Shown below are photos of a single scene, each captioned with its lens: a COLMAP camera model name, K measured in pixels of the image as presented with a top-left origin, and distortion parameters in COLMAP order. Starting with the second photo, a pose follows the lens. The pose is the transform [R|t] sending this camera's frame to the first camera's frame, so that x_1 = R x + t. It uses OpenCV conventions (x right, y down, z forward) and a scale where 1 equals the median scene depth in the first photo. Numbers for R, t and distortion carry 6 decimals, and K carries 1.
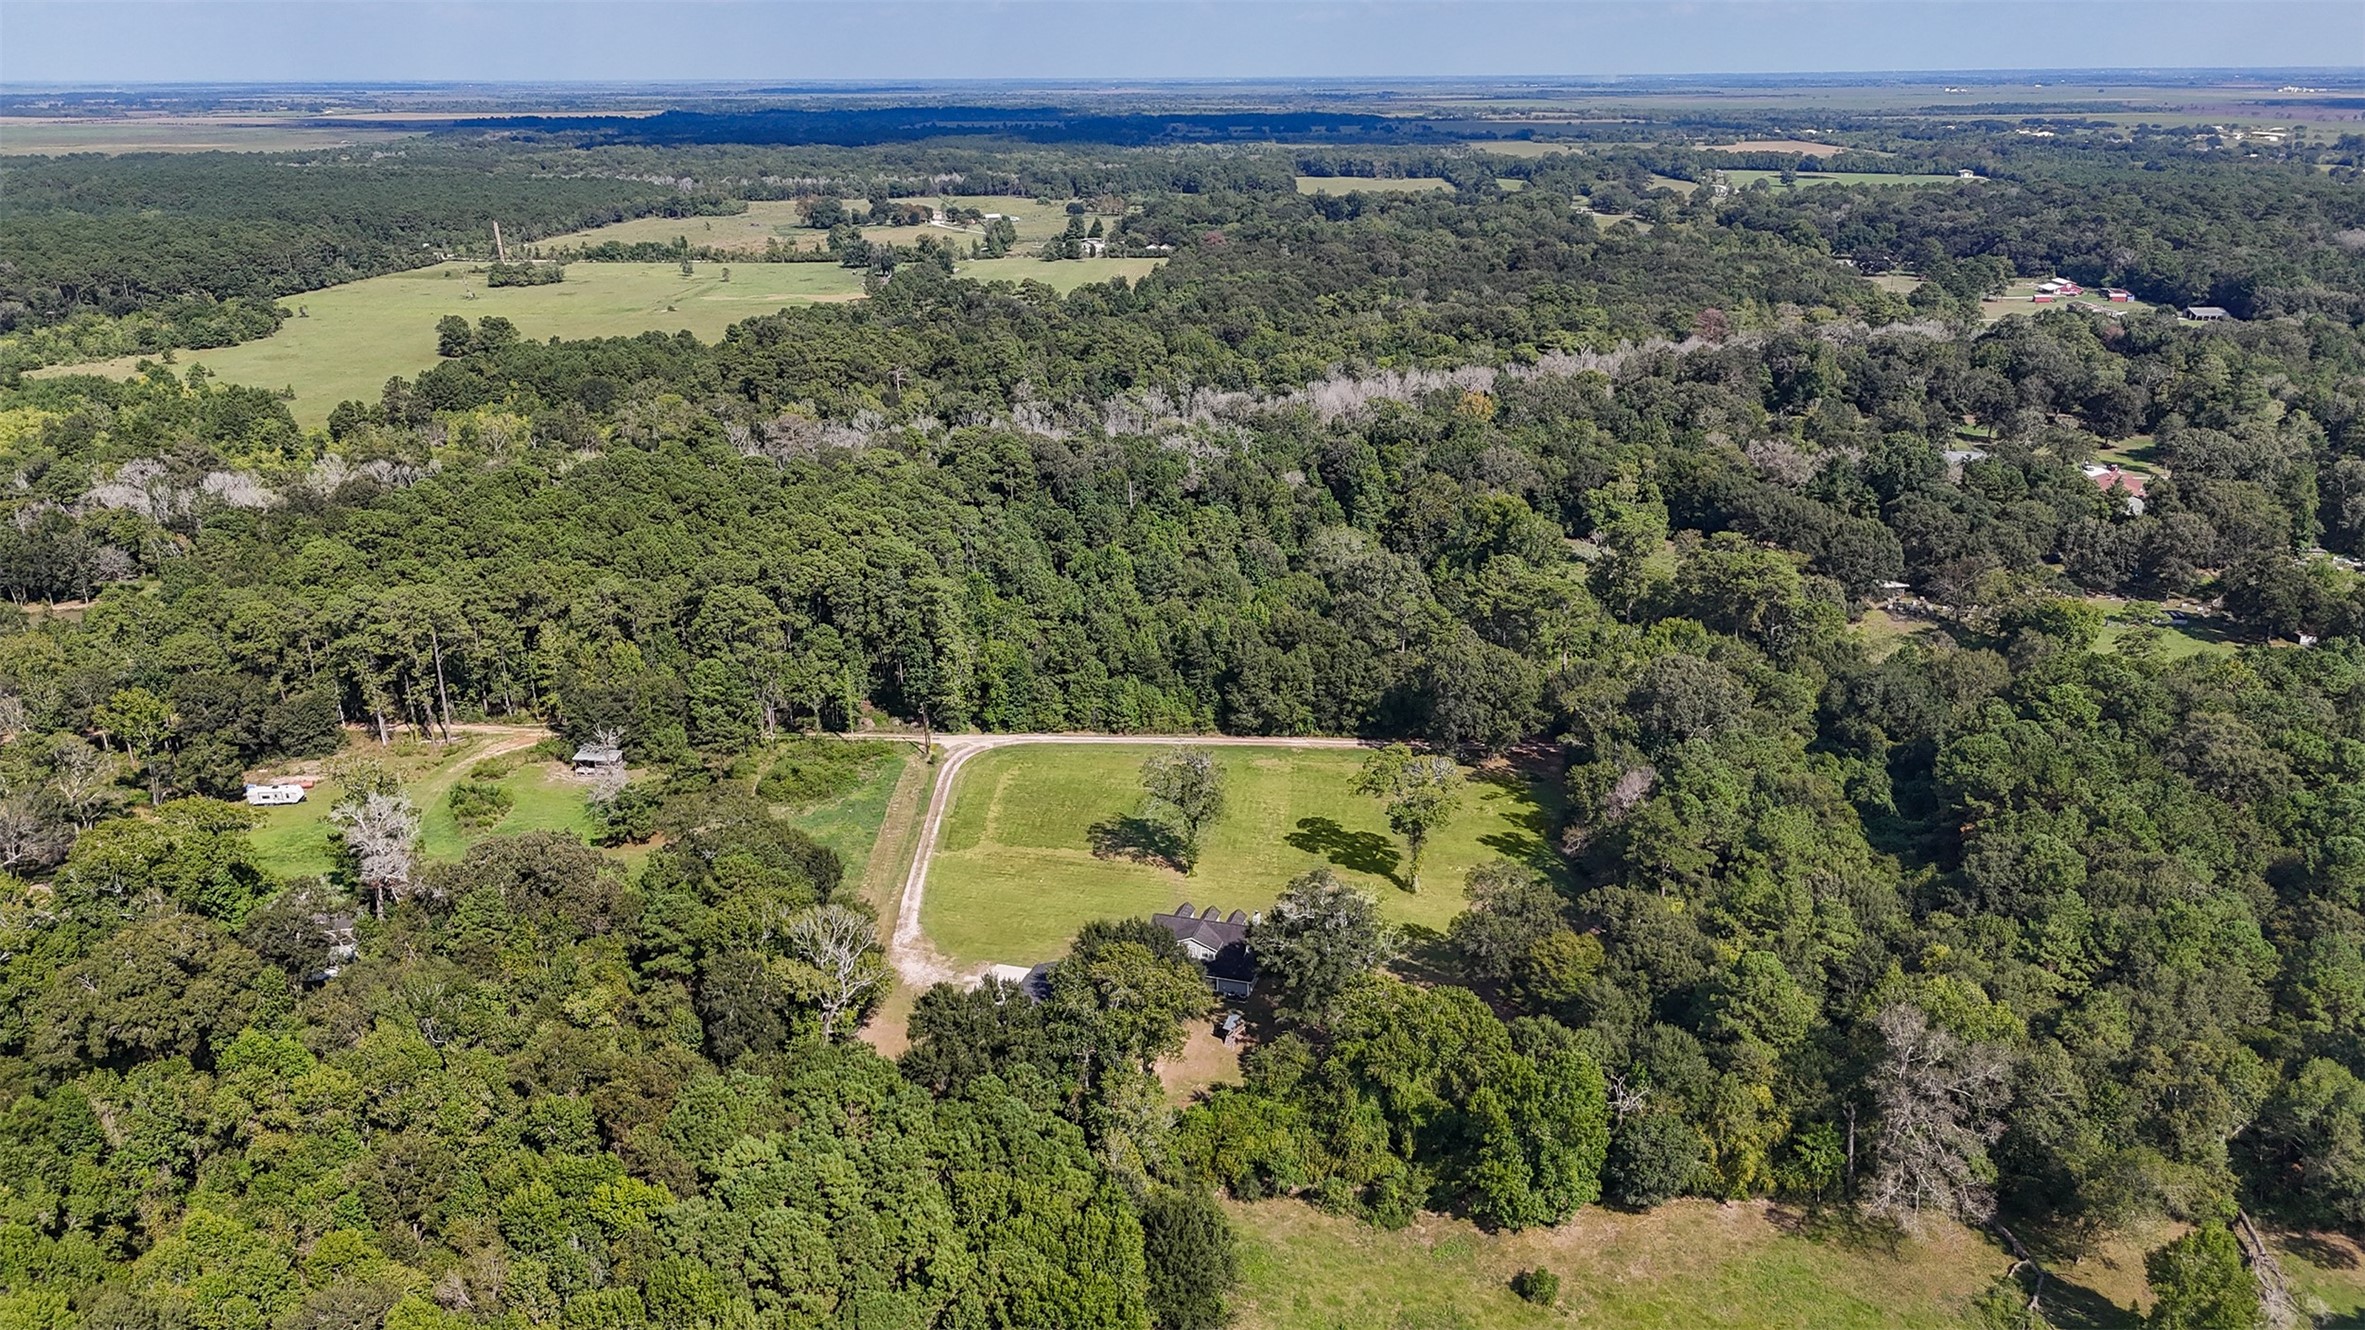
lens RADIAL K [[1756.7, 0, 1197.7], [0, 1756.7, 681.6], [0, 0, 1]] dist [0.066338, -0.068768]
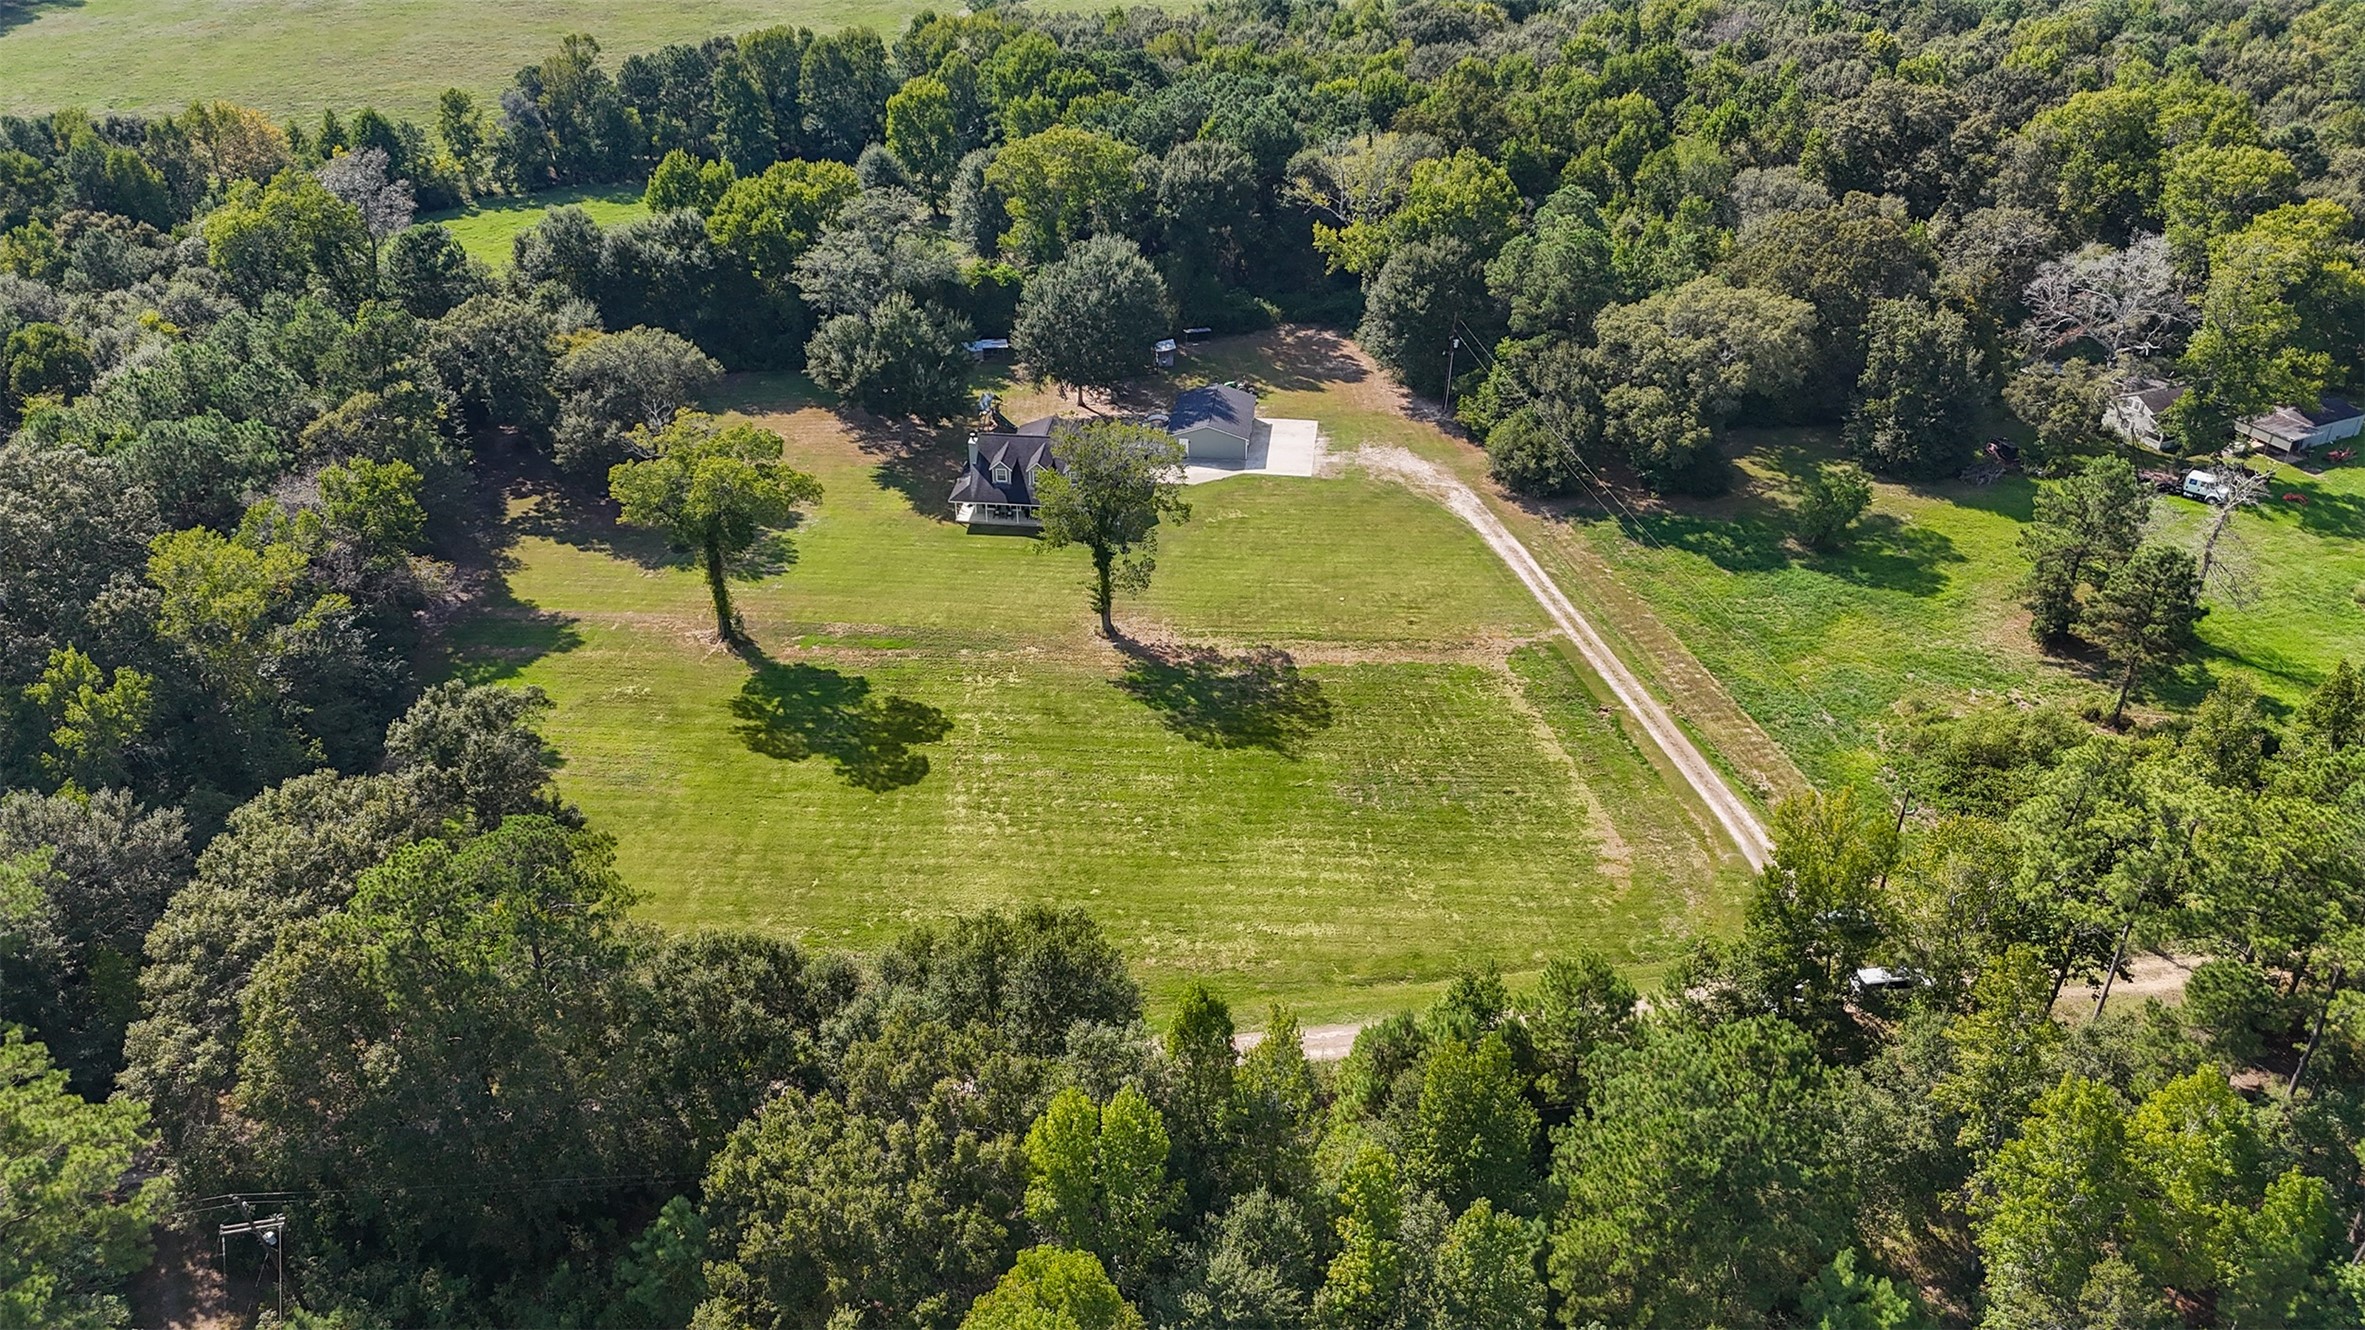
lens RADIAL K [[1756.7, 0, 1181.3], [0, 1756.7, 679.2], [0, 0, 1]] dist [0.066338, -0.068768]
pose [[-0.981589, 0.103159, -0.160750, 0.062132], [-0.061150, 0.627583, 0.776144, -0.311826], [0.180951, 0.771685, -0.609721, 1.260210]]
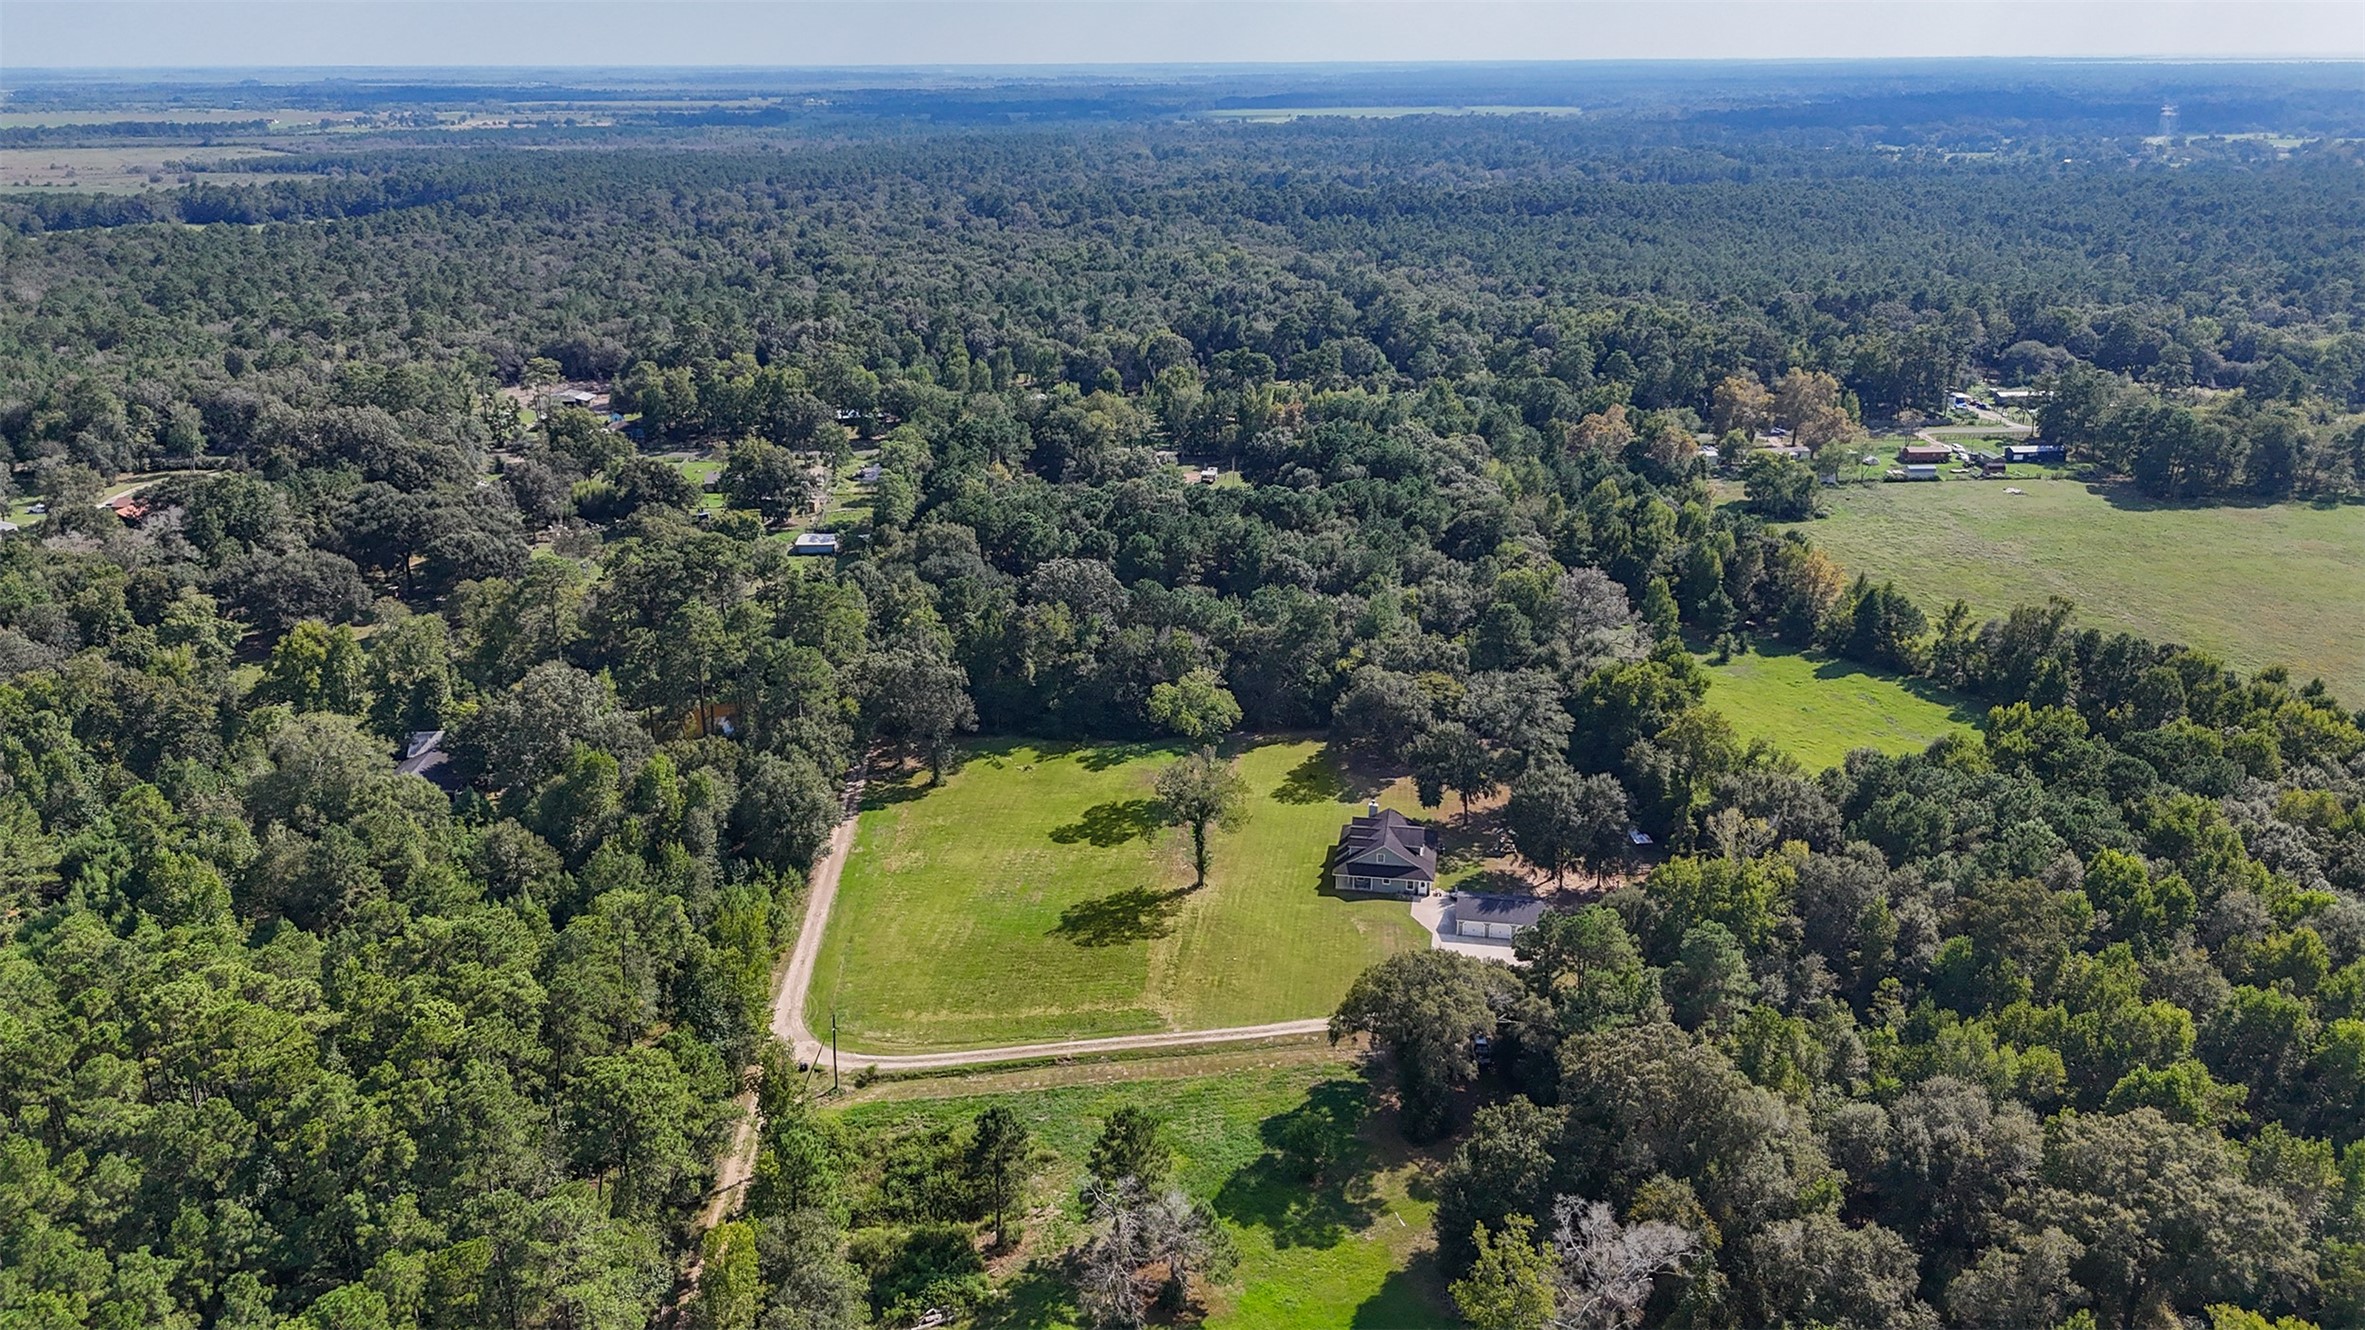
lens RADIAL K [[1756.7, 0, 1182.2], [0, 1756.7, 654.6], [0, 0, 1]] dist [0.066338, -0.068768]
pose [[-0.131339, -0.286981, 0.948890, -0.785550], [0.350682, 0.881842, 0.315242, -0.273275], [-0.927239, 0.374162, -0.015182, 0.893202]]
